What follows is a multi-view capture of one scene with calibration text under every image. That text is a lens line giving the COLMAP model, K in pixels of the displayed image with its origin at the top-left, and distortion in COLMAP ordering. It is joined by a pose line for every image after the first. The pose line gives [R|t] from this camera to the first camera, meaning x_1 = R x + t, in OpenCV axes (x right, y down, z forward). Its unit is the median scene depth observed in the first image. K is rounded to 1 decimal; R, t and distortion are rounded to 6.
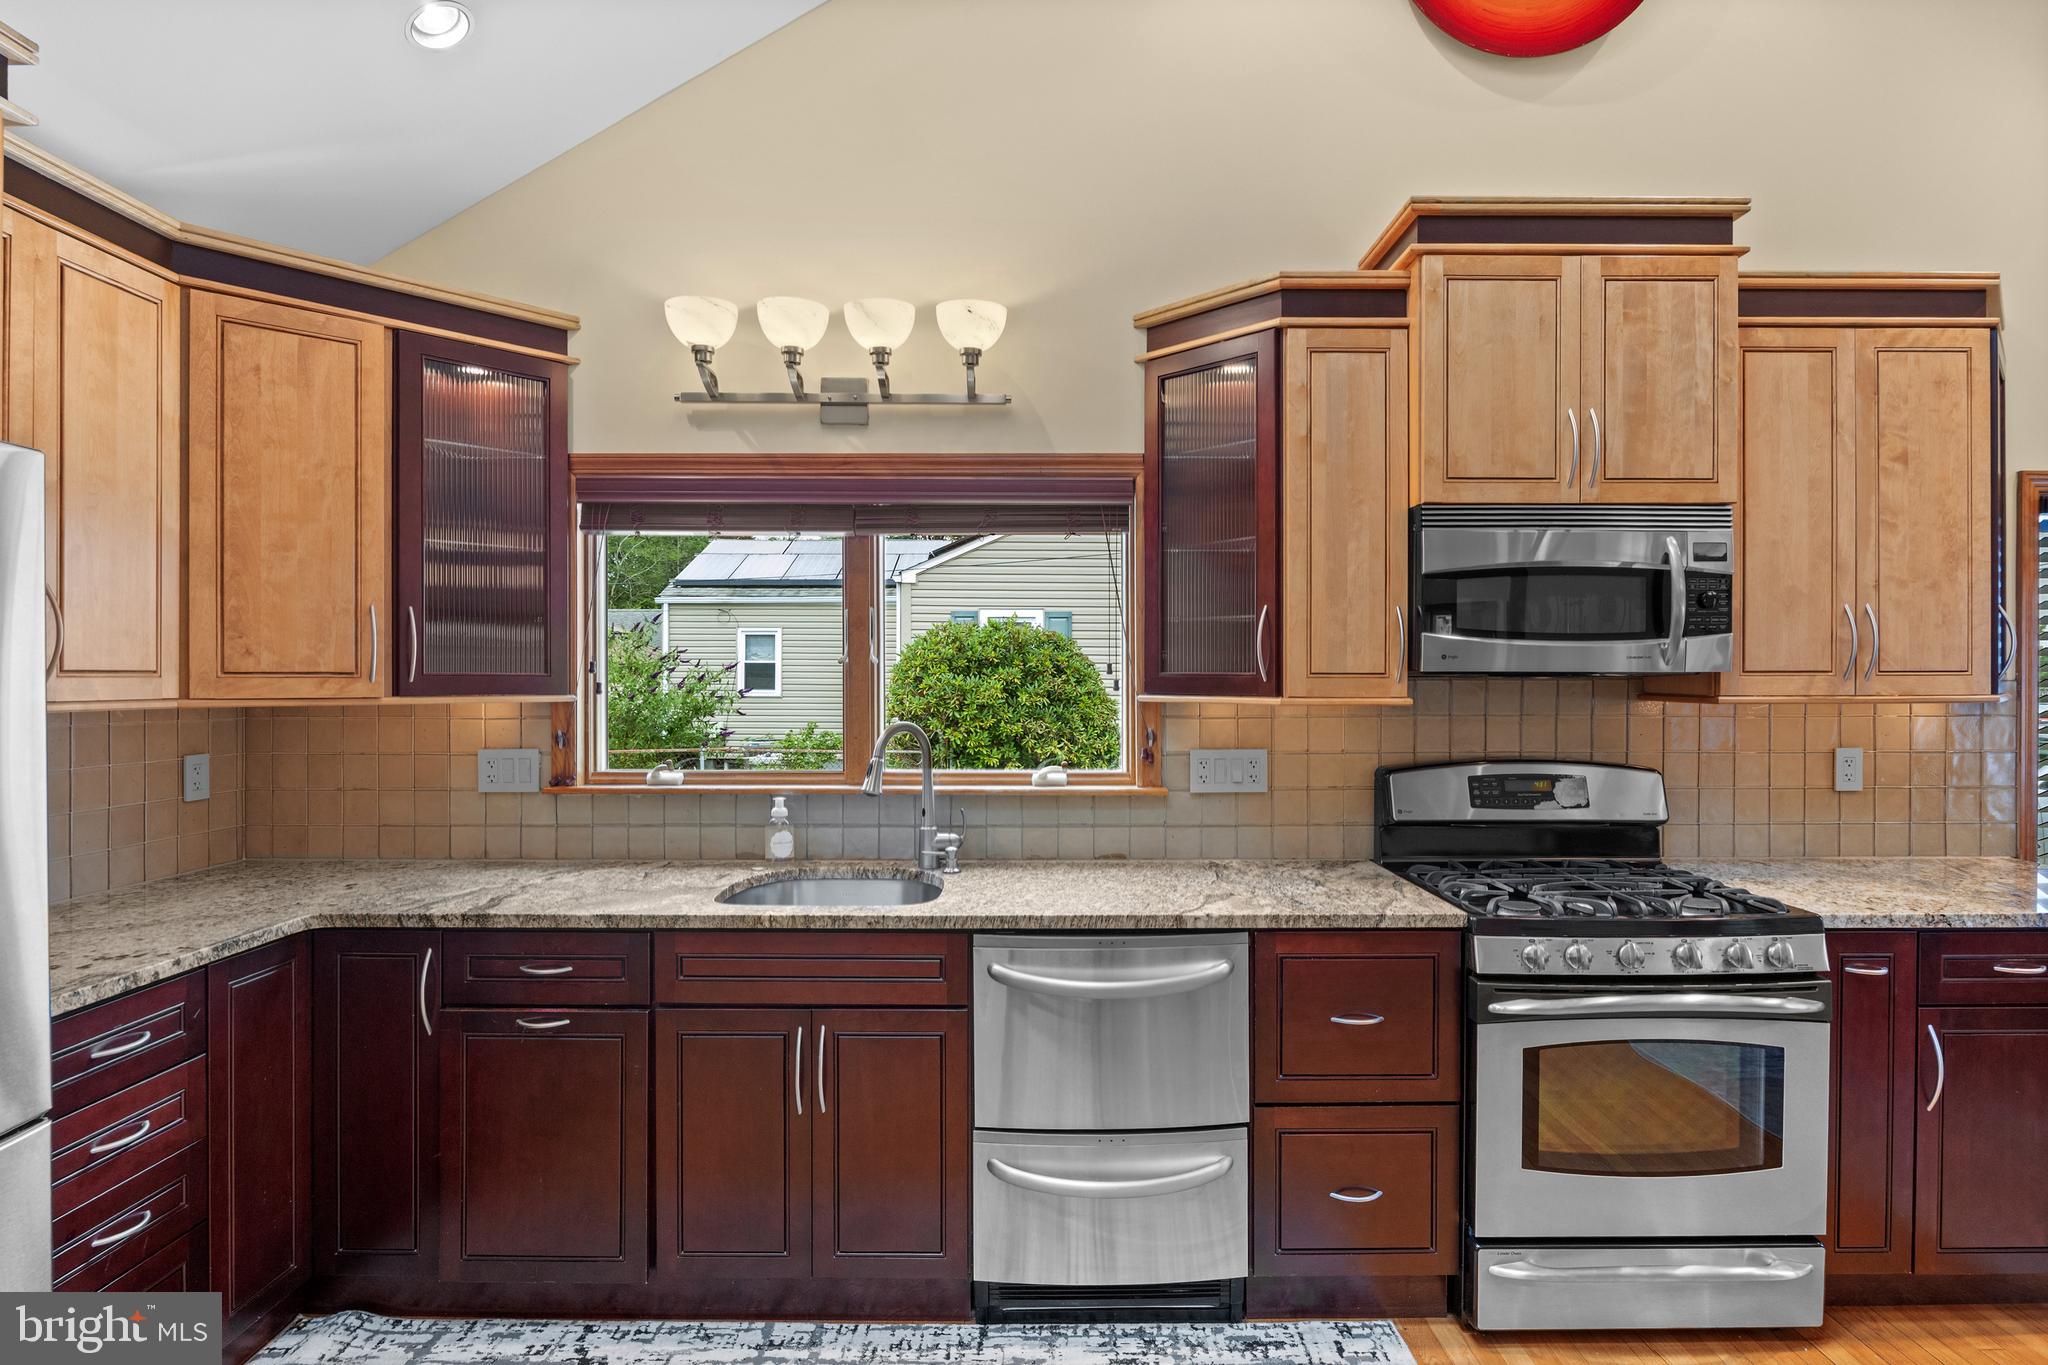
lens RADIAL K [[1042.6, 0, 1028.5], [0, 1042.6, 679.4], [0, 0, 1]] dist [-0.011533, 0.000955]
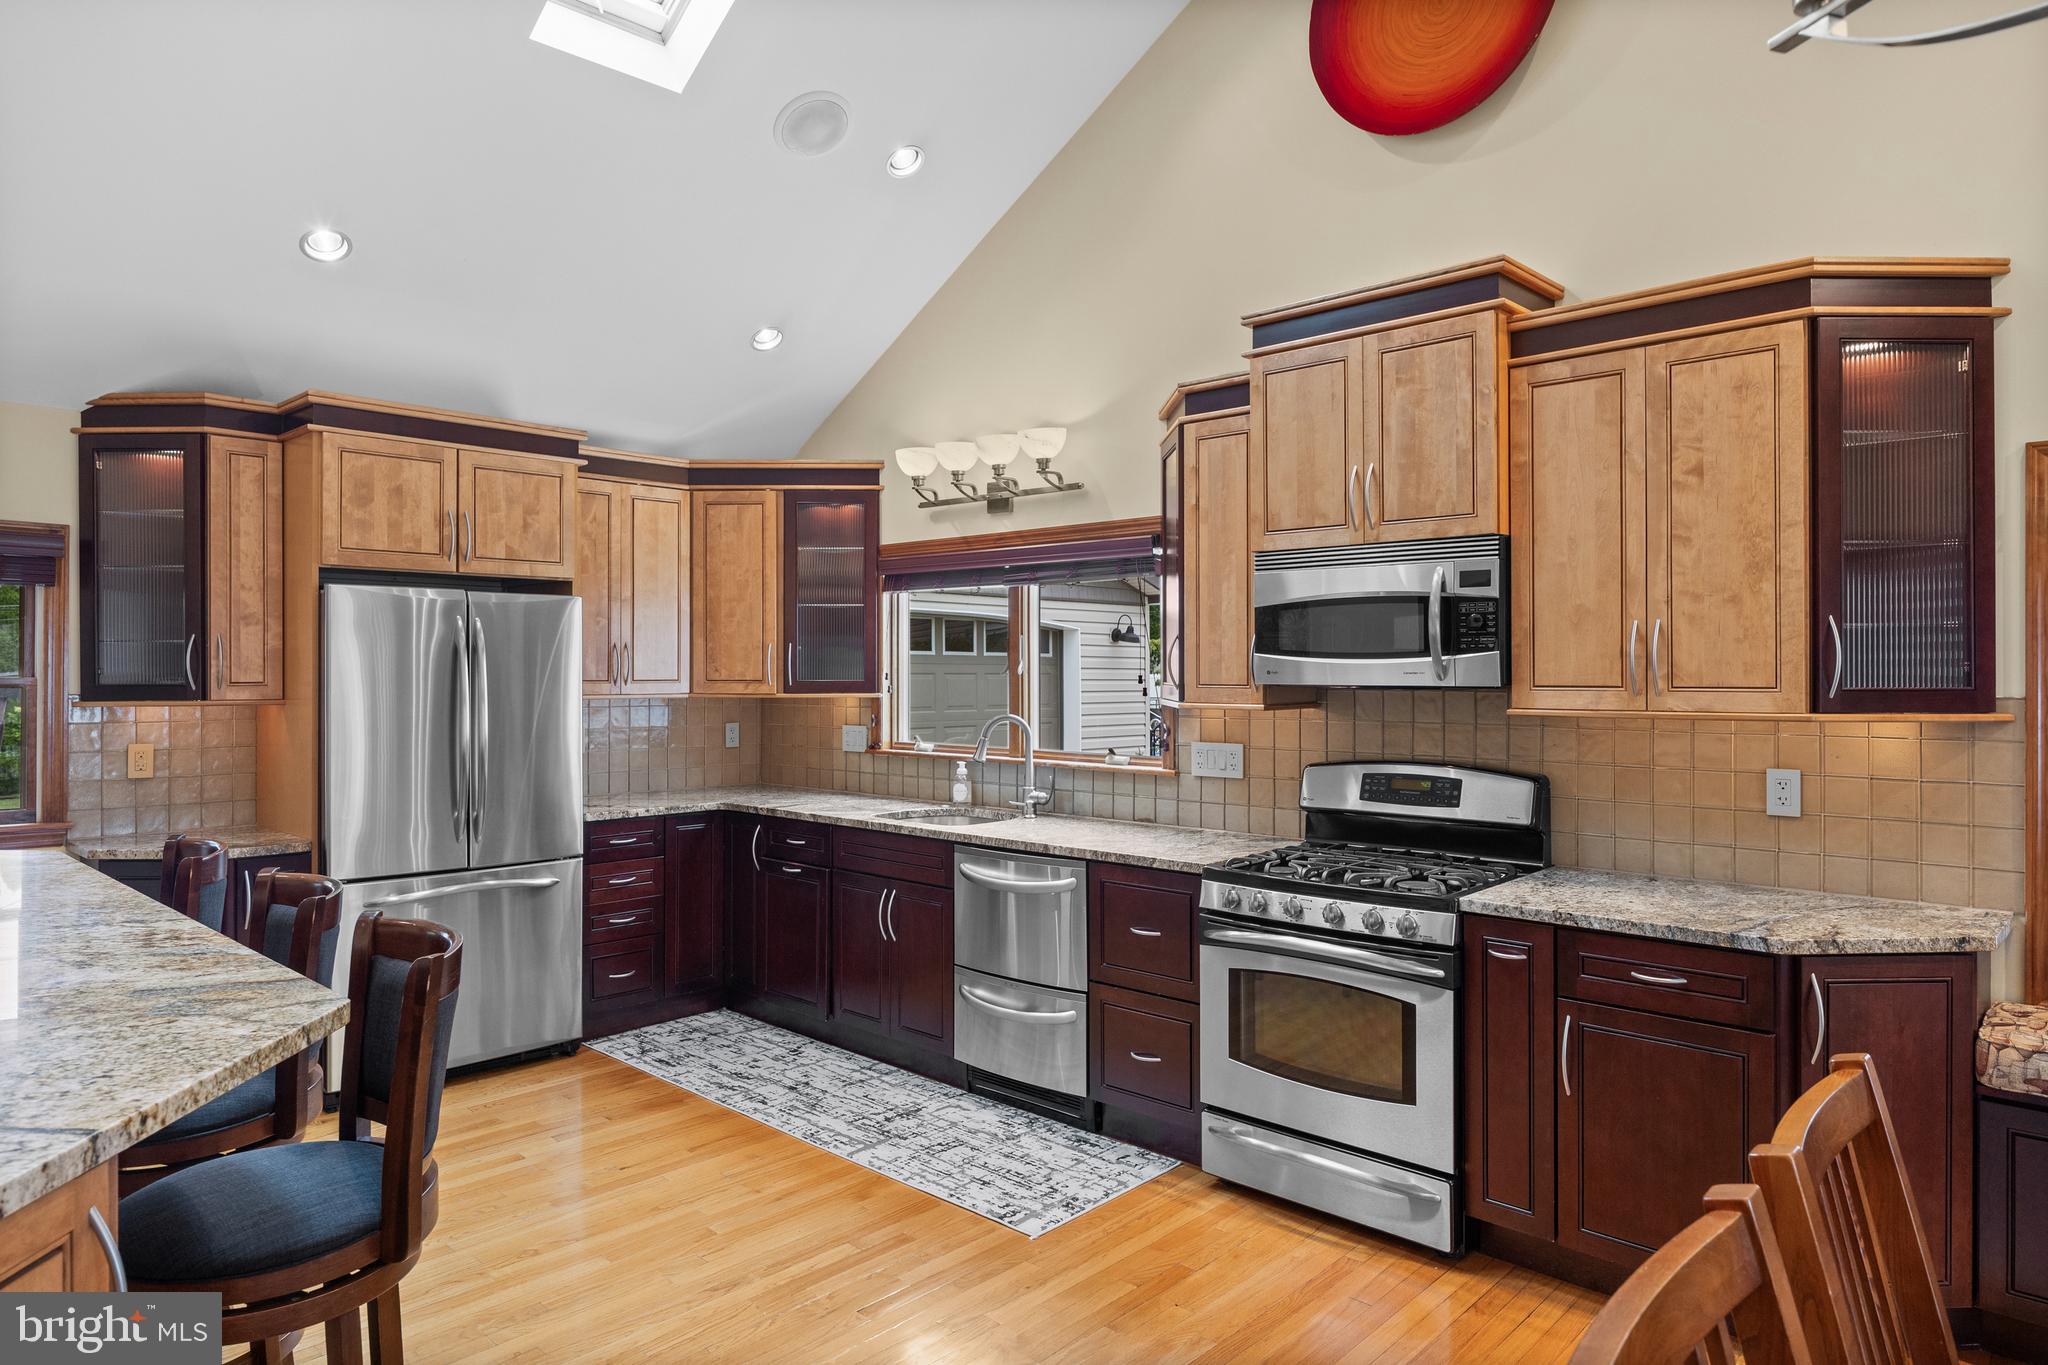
lens RADIAL K [[1245.6, 0, 1023.1], [0, 1245.6, 671.6], [0, 0, 1]] dist [-0.003277, -0.001485]
pose [[0.727723, 0.000845, -0.685871, 1.229301], [-0.002423, 0.999996, -0.001339, -0.020015], [0.685867, 0.002637, 0.727722, -0.308718]]
